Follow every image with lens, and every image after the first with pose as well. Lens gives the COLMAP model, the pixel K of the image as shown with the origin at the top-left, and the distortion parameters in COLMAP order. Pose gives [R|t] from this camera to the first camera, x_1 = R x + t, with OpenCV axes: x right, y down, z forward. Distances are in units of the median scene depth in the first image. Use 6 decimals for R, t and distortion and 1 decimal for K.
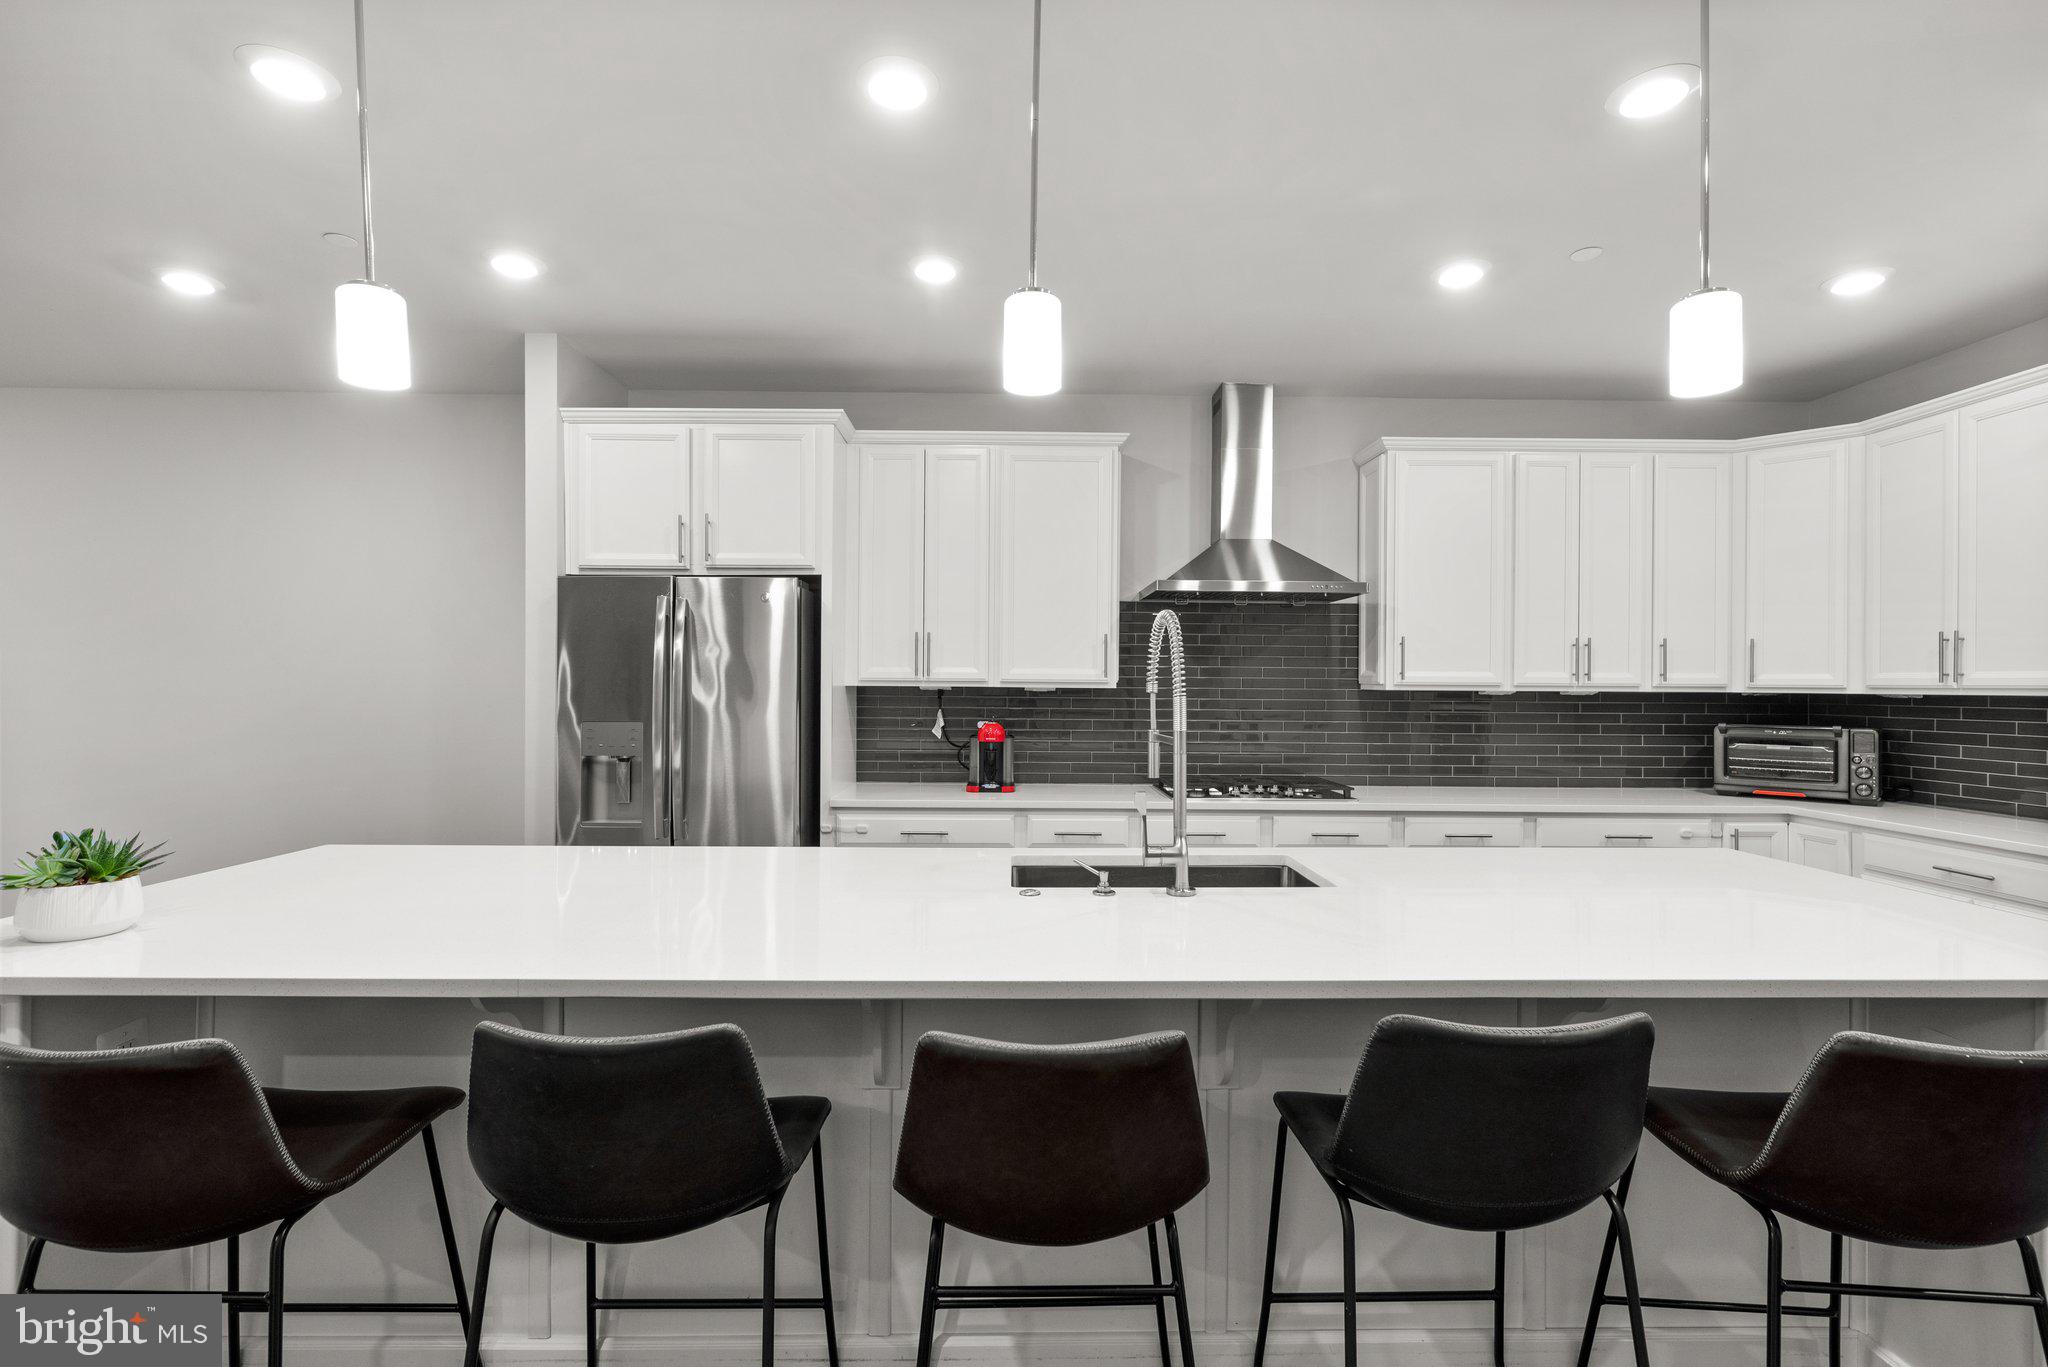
lens RADIAL K [[917.0, 0, 1019.2], [0, 917.0, 680.6], [0, 0, 1]] dist [0.003094, 0.000585]
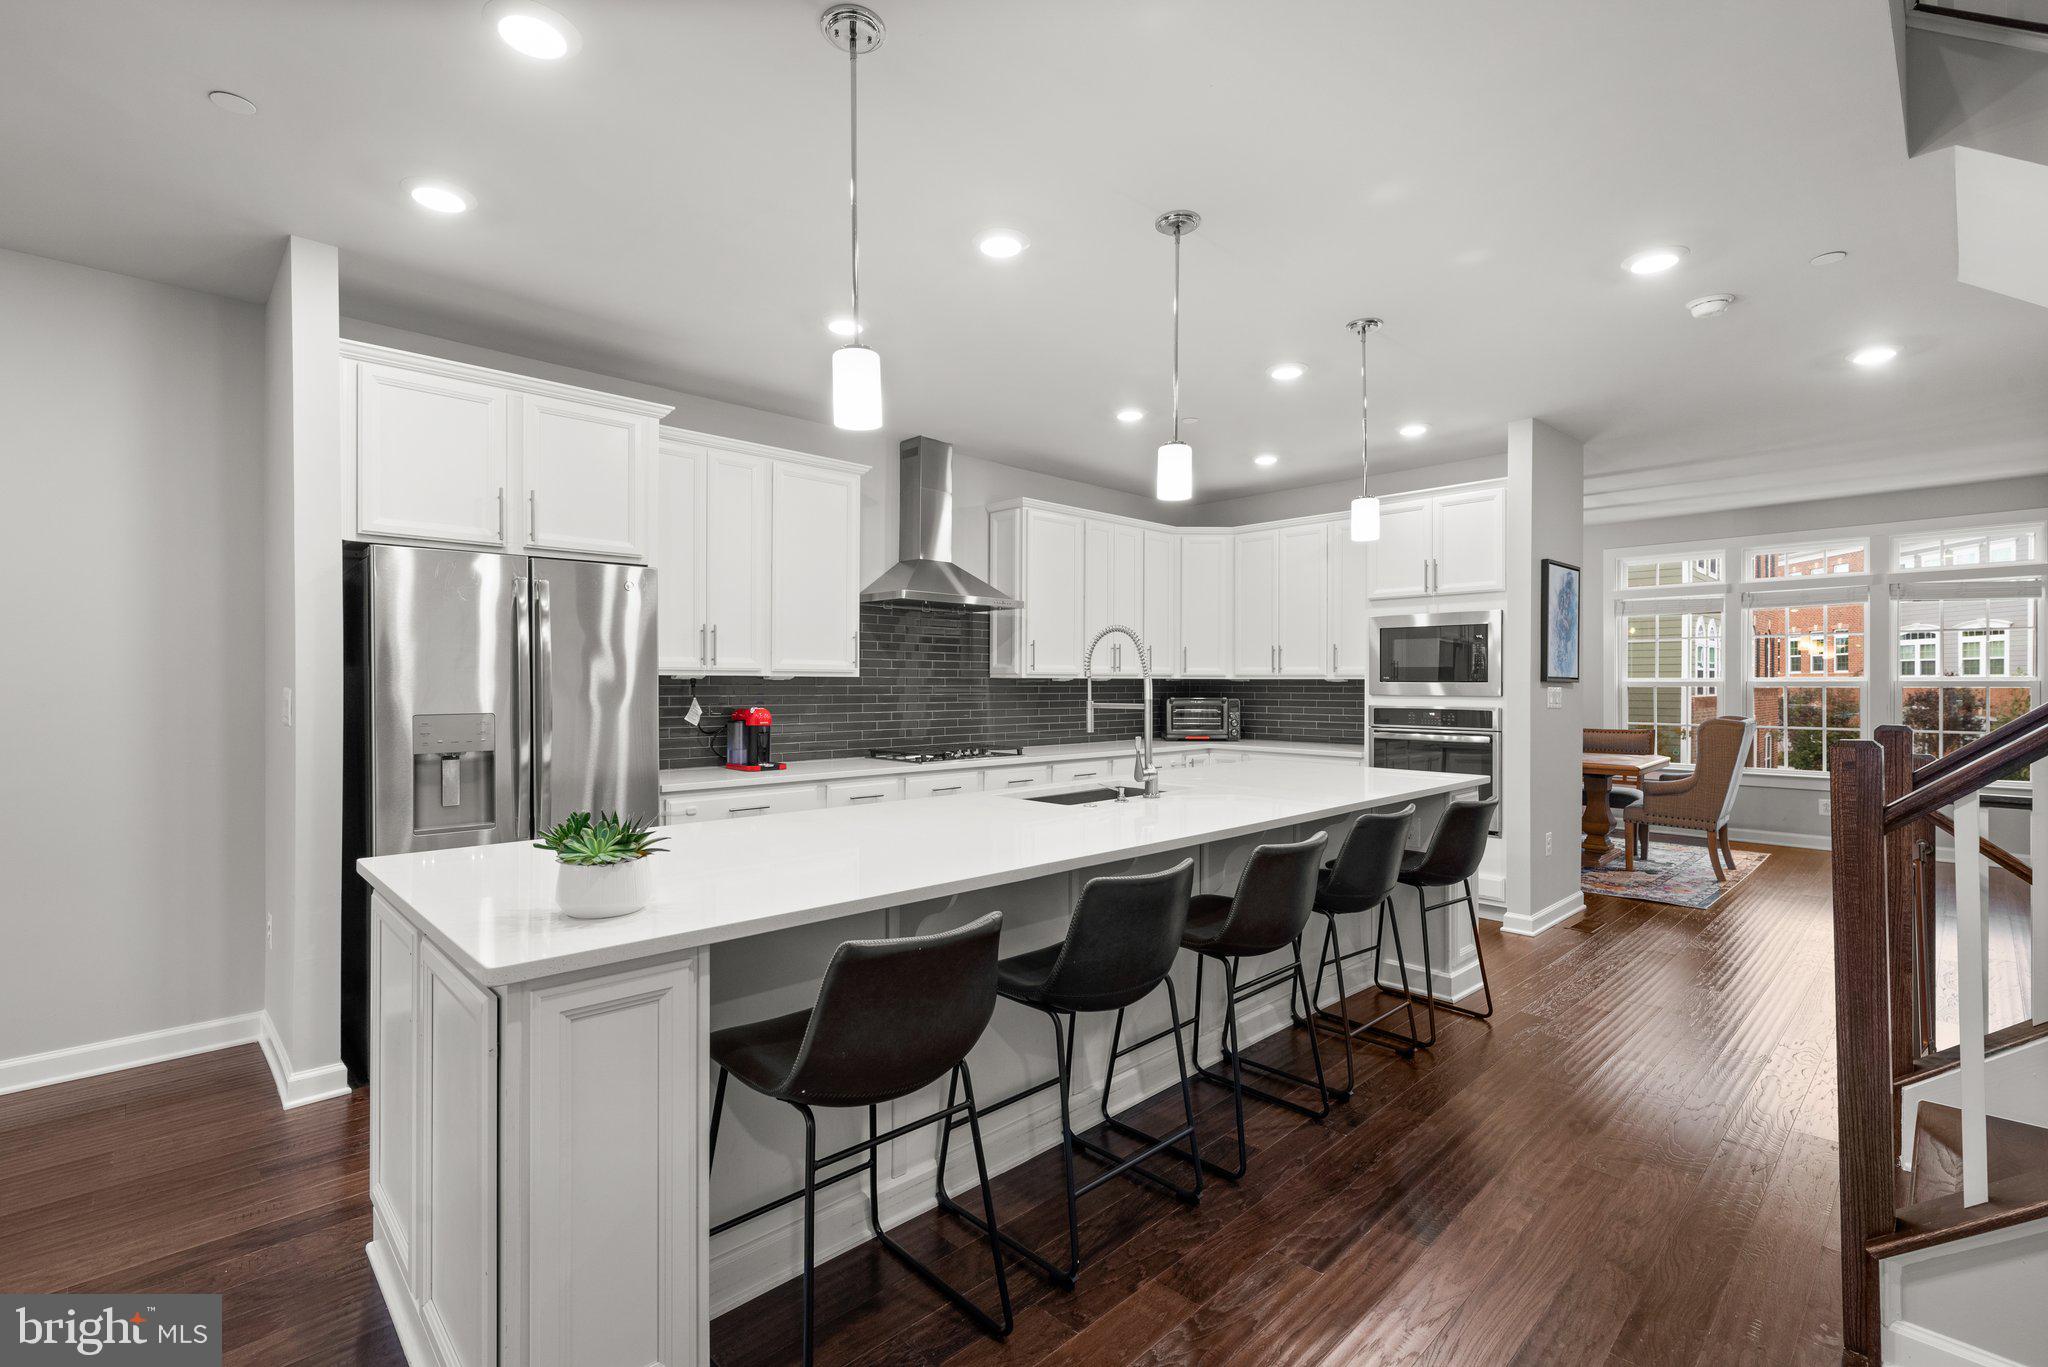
lens RADIAL K [[913.0, 0, 1002.7], [0, 913.0, 713.1], [0, 0, 1]] dist [-0.003717, -0.000499]
pose [[0.734347, -0.028758, 0.678165, -0.576996], [-0.009112, 0.998594, 0.052212, -0.009256], [-0.678713, -0.044521, 0.733053, -0.013377]]
